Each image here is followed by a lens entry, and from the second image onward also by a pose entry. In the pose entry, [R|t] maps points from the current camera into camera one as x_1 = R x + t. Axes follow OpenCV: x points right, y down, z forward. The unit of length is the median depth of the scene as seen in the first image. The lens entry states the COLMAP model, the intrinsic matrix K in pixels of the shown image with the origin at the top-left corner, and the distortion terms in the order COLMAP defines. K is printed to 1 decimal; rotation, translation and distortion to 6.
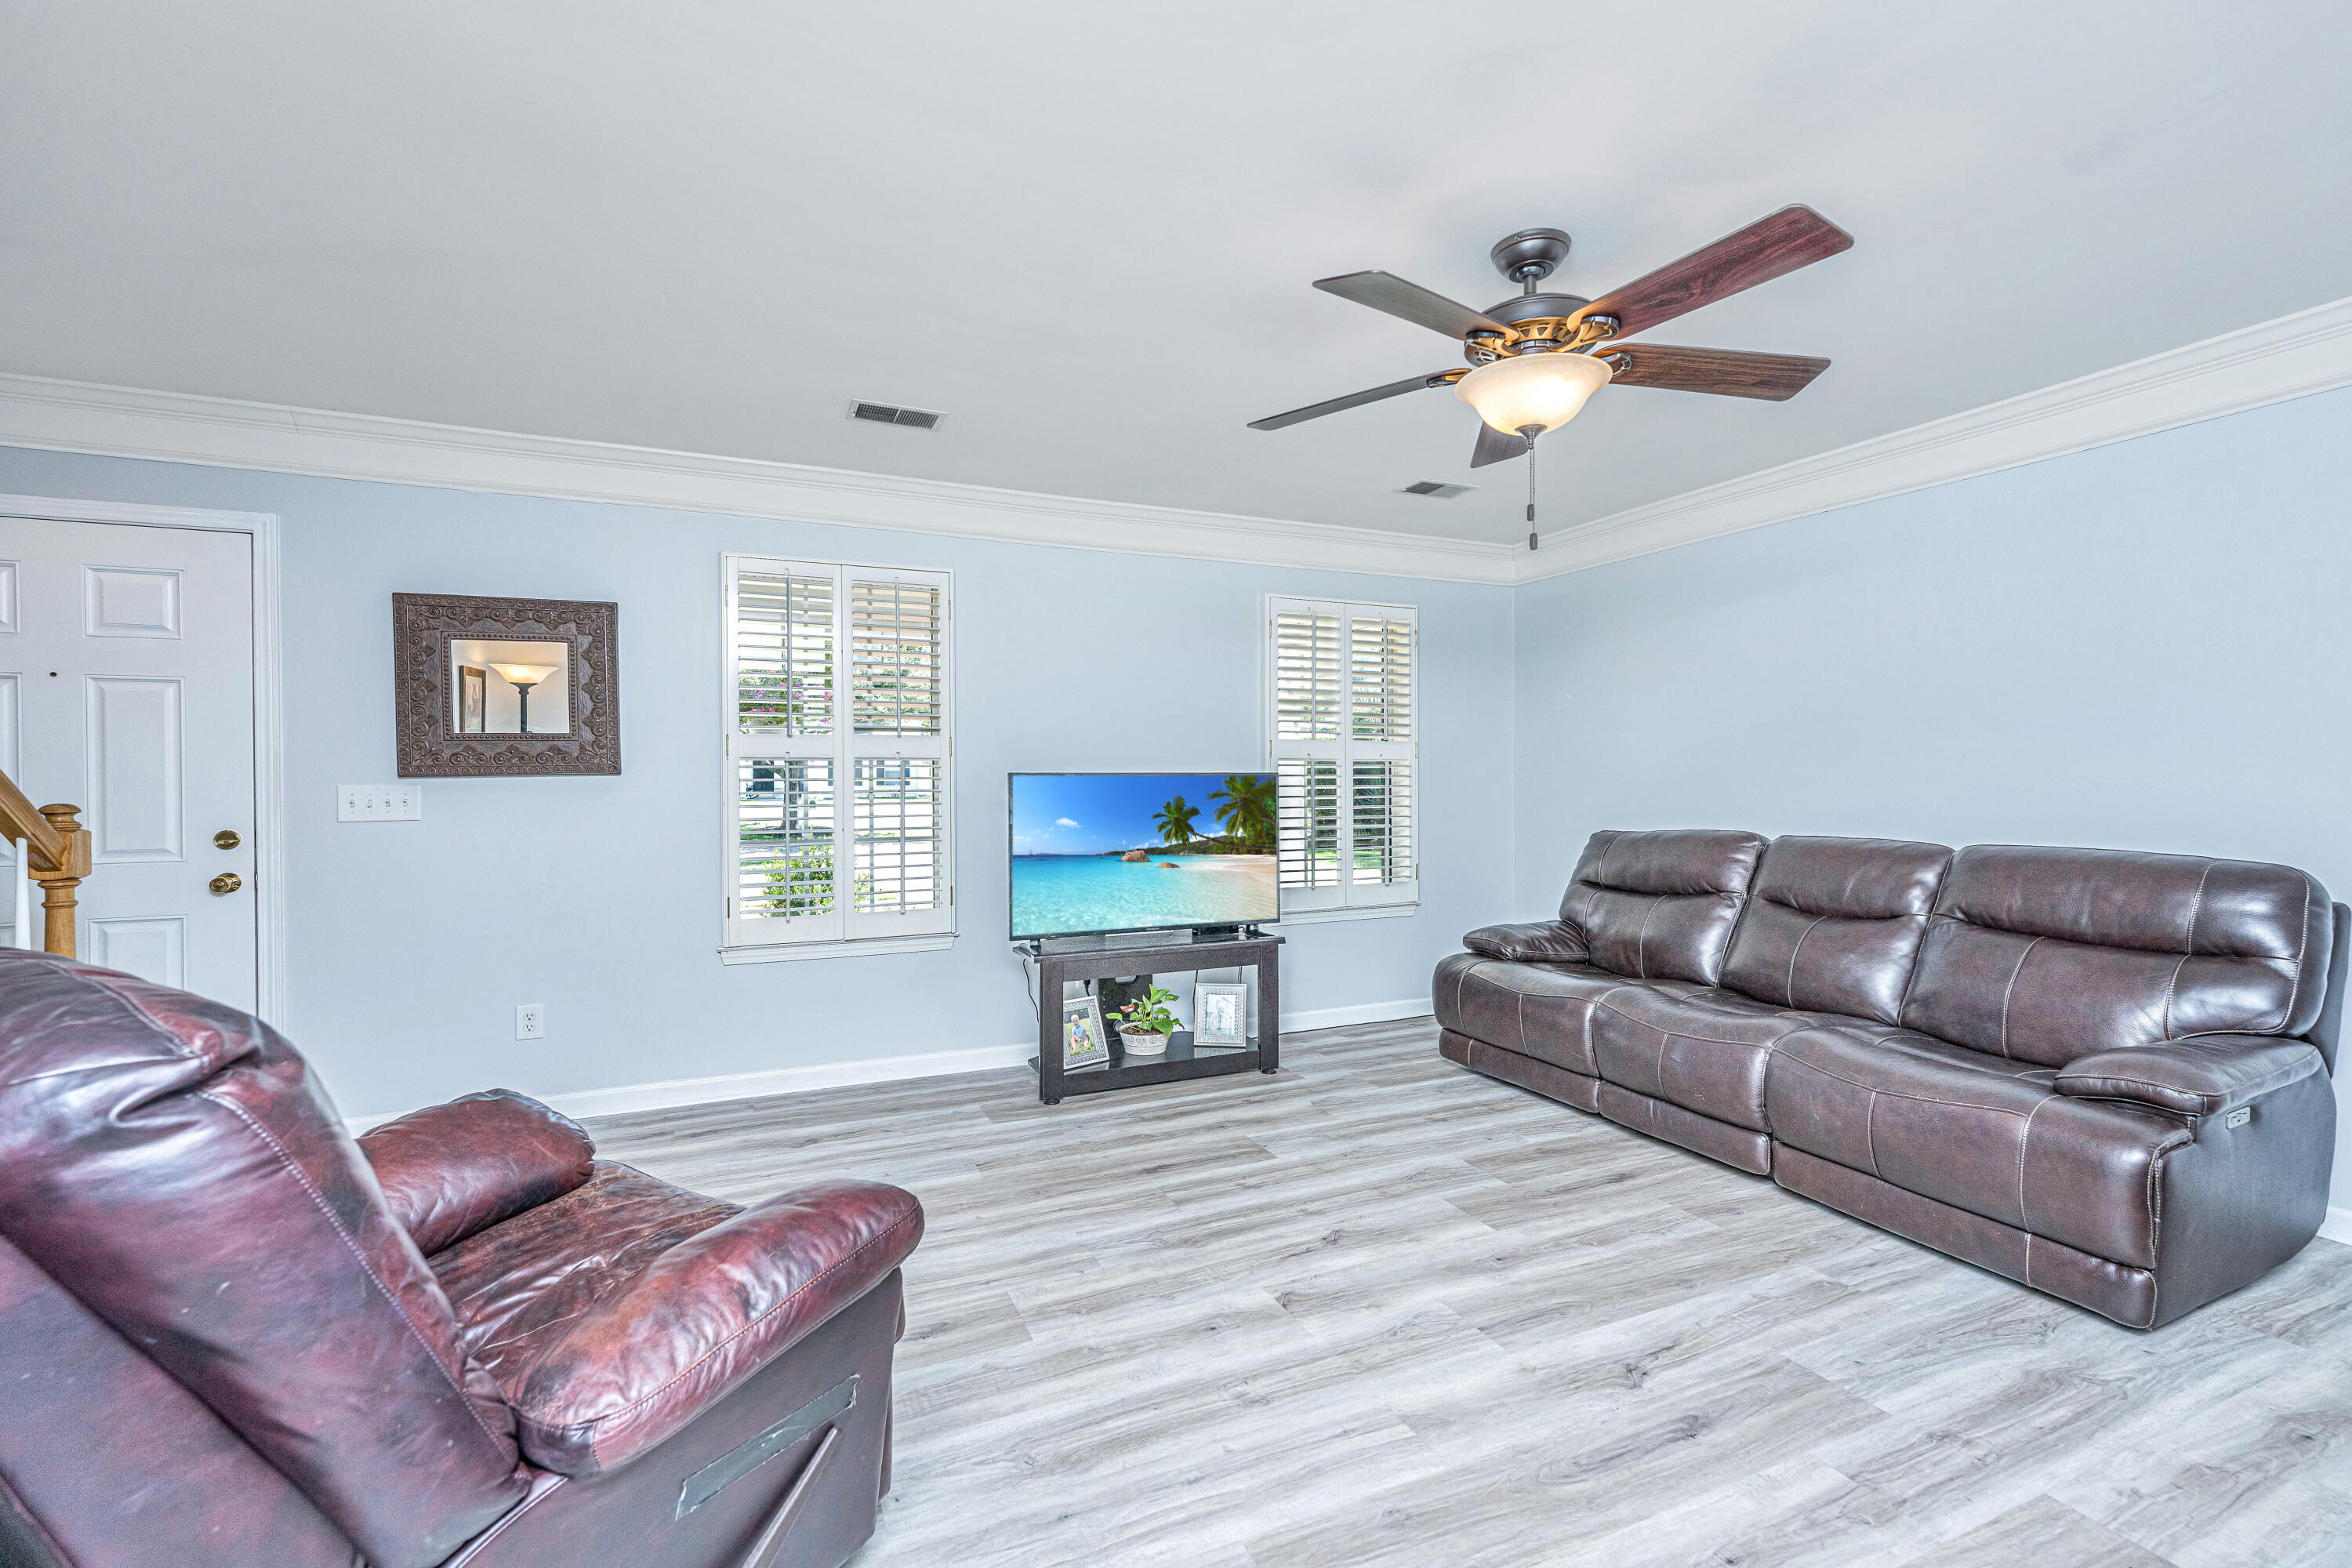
lens RADIAL K [[982.3, 0, 1171.4], [0, 982.3, 770.5], [0, 0, 1]] dist [0.000359, 0.000298]
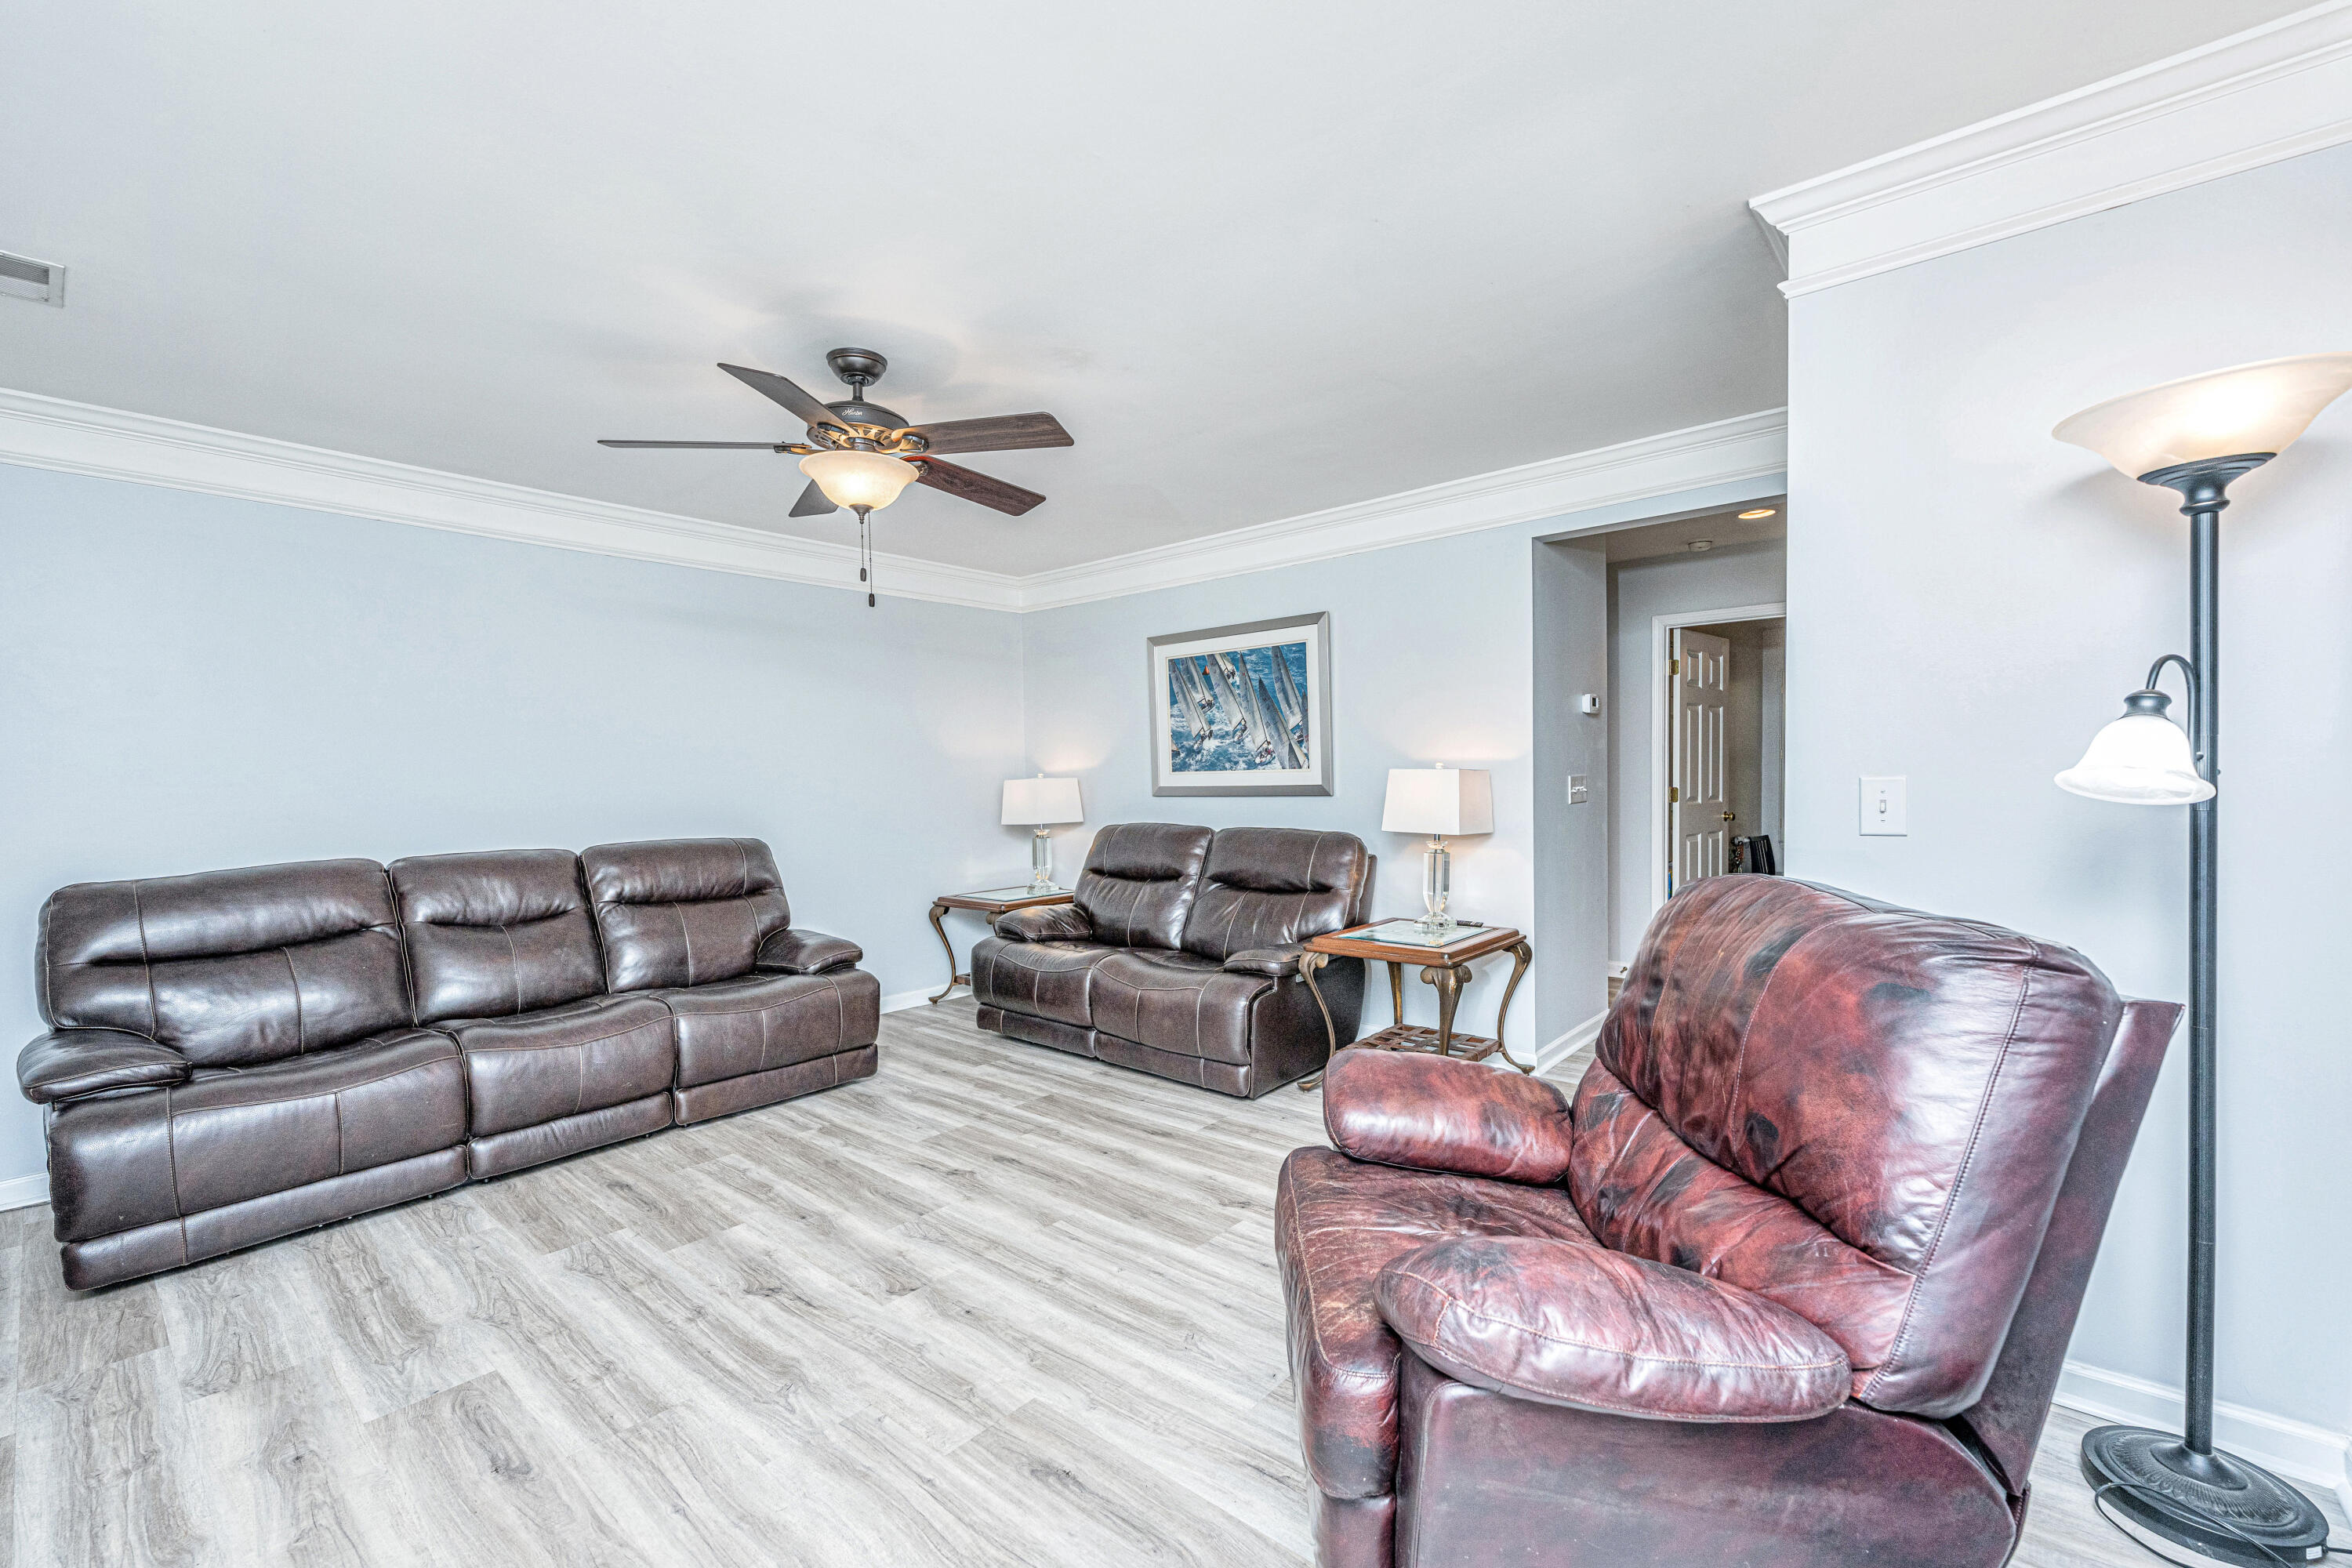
lens RADIAL K [[986.8, 0, 1170.6], [0, 986.8, 813.6], [0, 0, 1]] dist [-0.000454, -0.000025]
pose [[-0.429569, -0.020049, 0.902812, -0.922277], [0.012250, 0.999532, 0.028025, -0.010299], [-0.902951, 0.023098, -0.429122, 1.121633]]
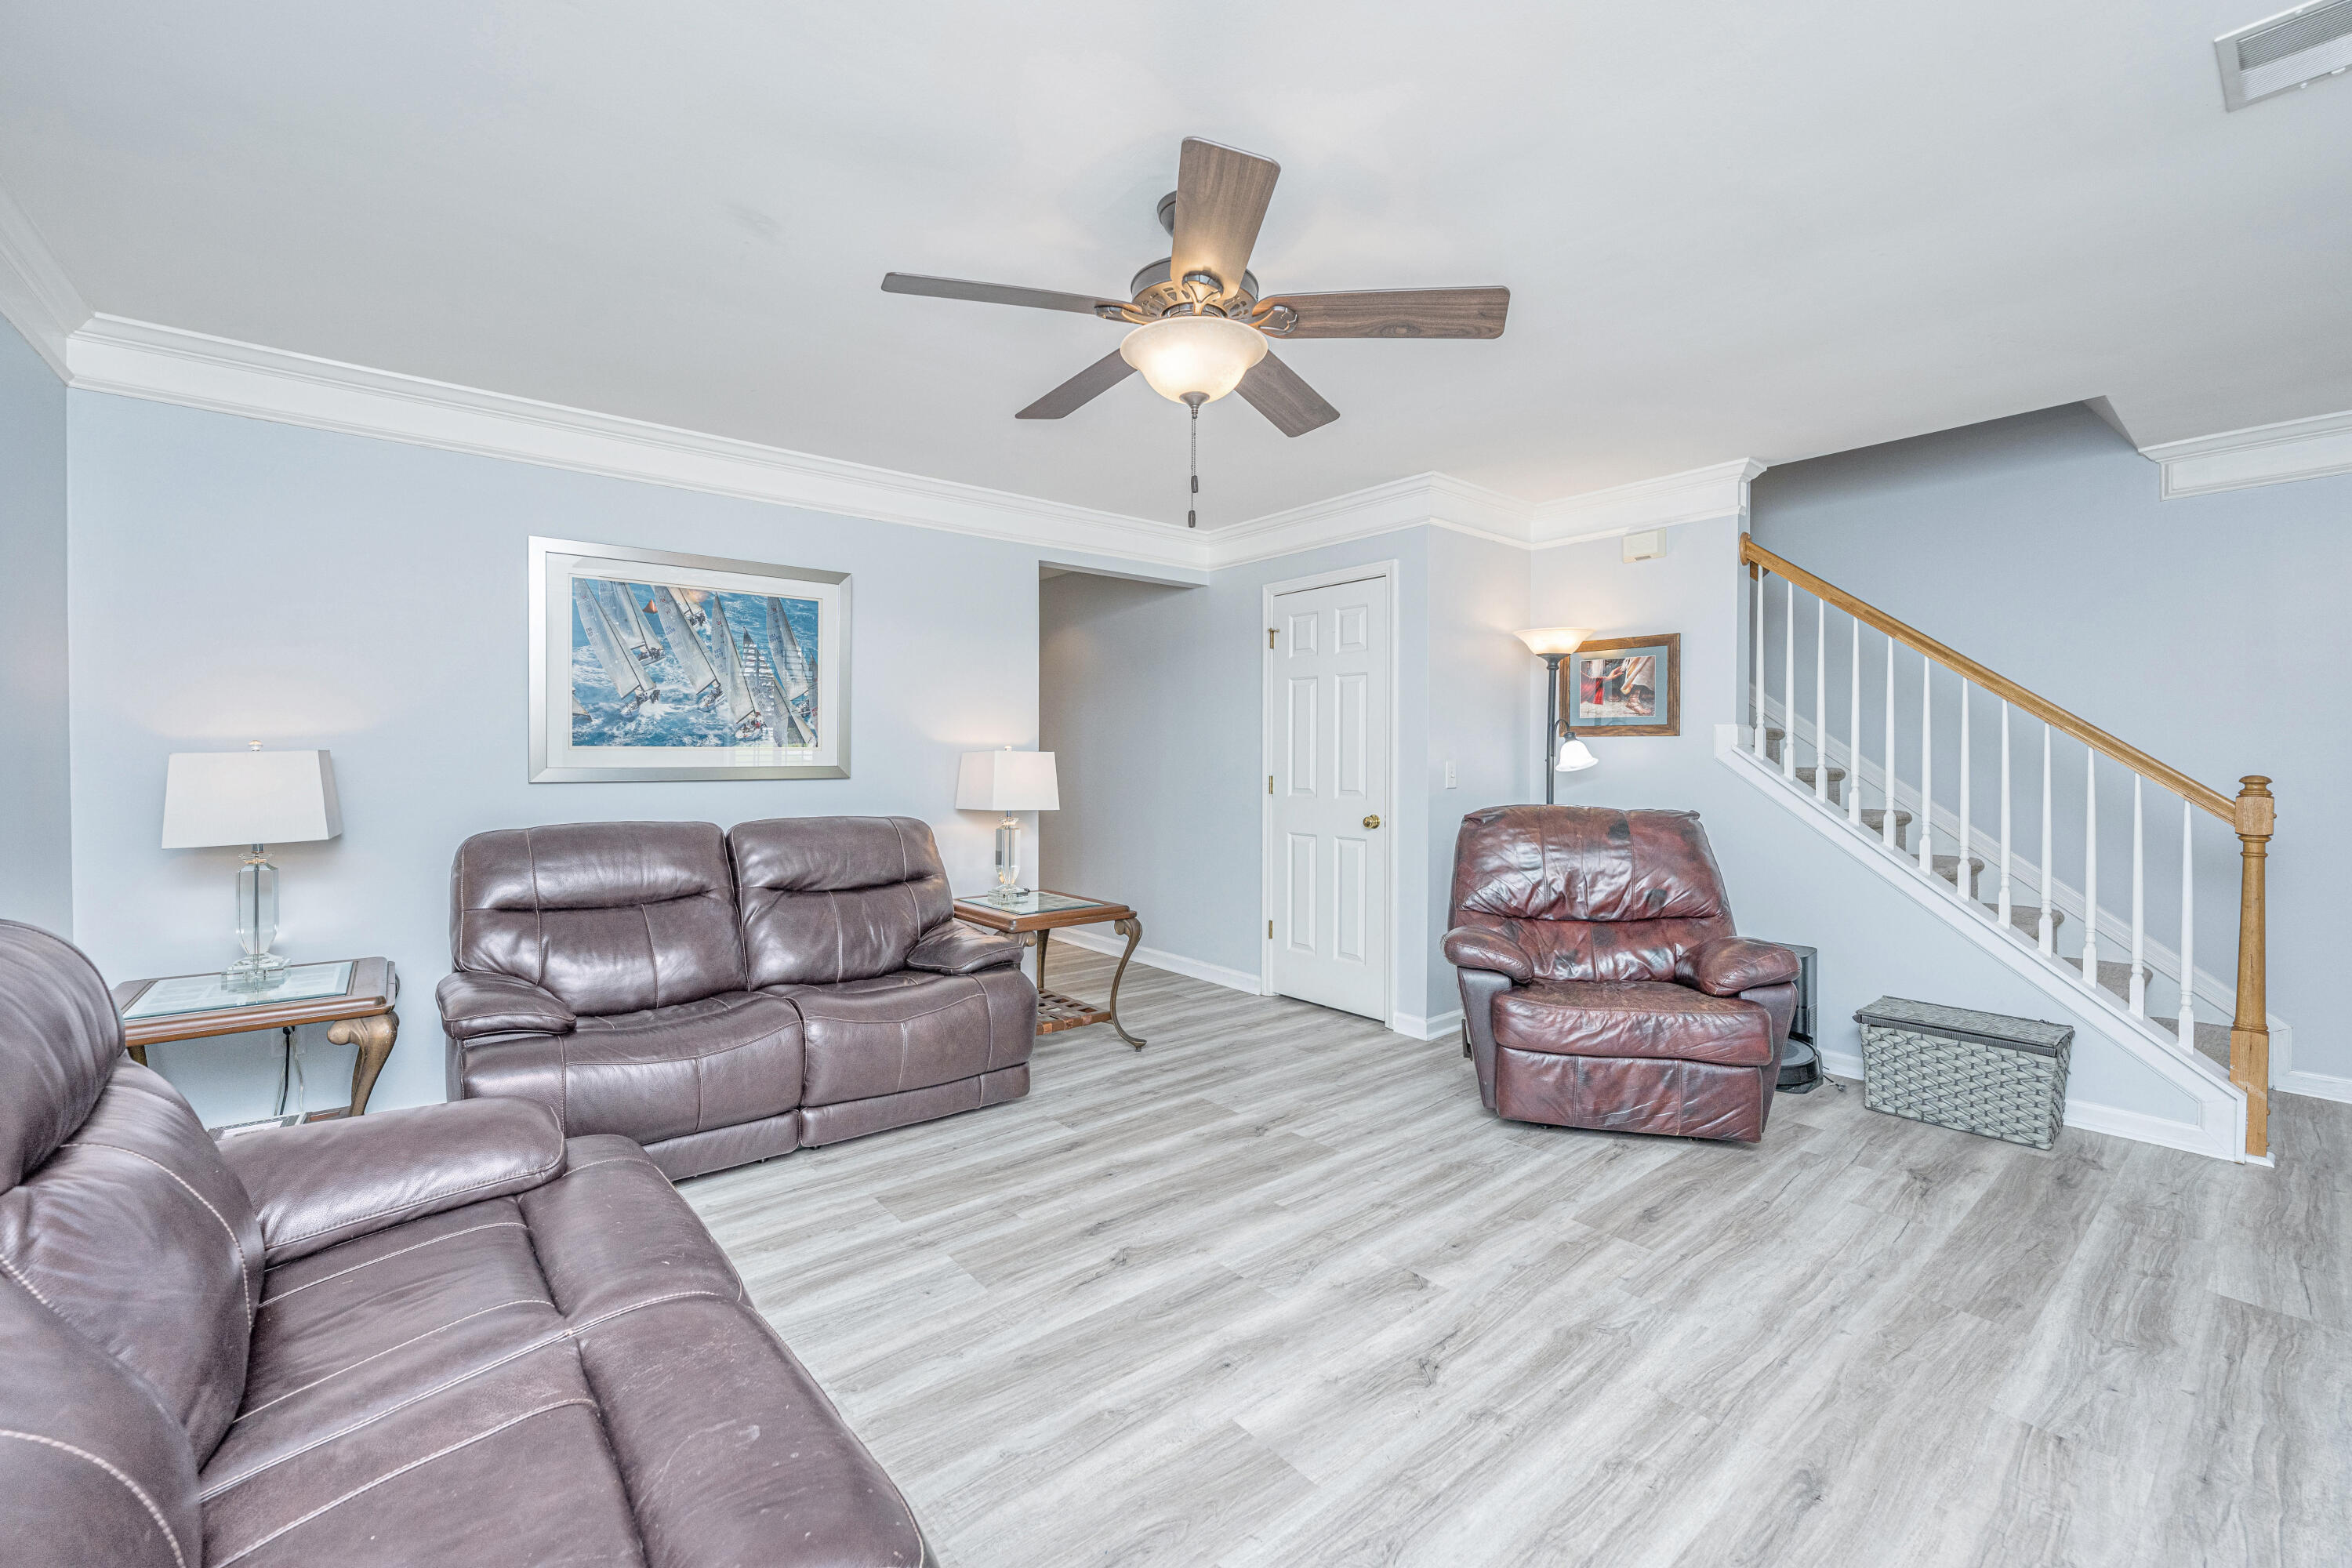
lens RADIAL K [[982.3, 0, 1171.4], [0, 982.3, 770.5], [0, 0, 1]] dist [0.000359, 0.000298]
pose [[-0.960277, 0.007508, -0.278946, 0.619623], [0.005388, 0.999950, 0.008365, -0.012431], [0.278995, 0.006529, -0.960270, 1.819114]]
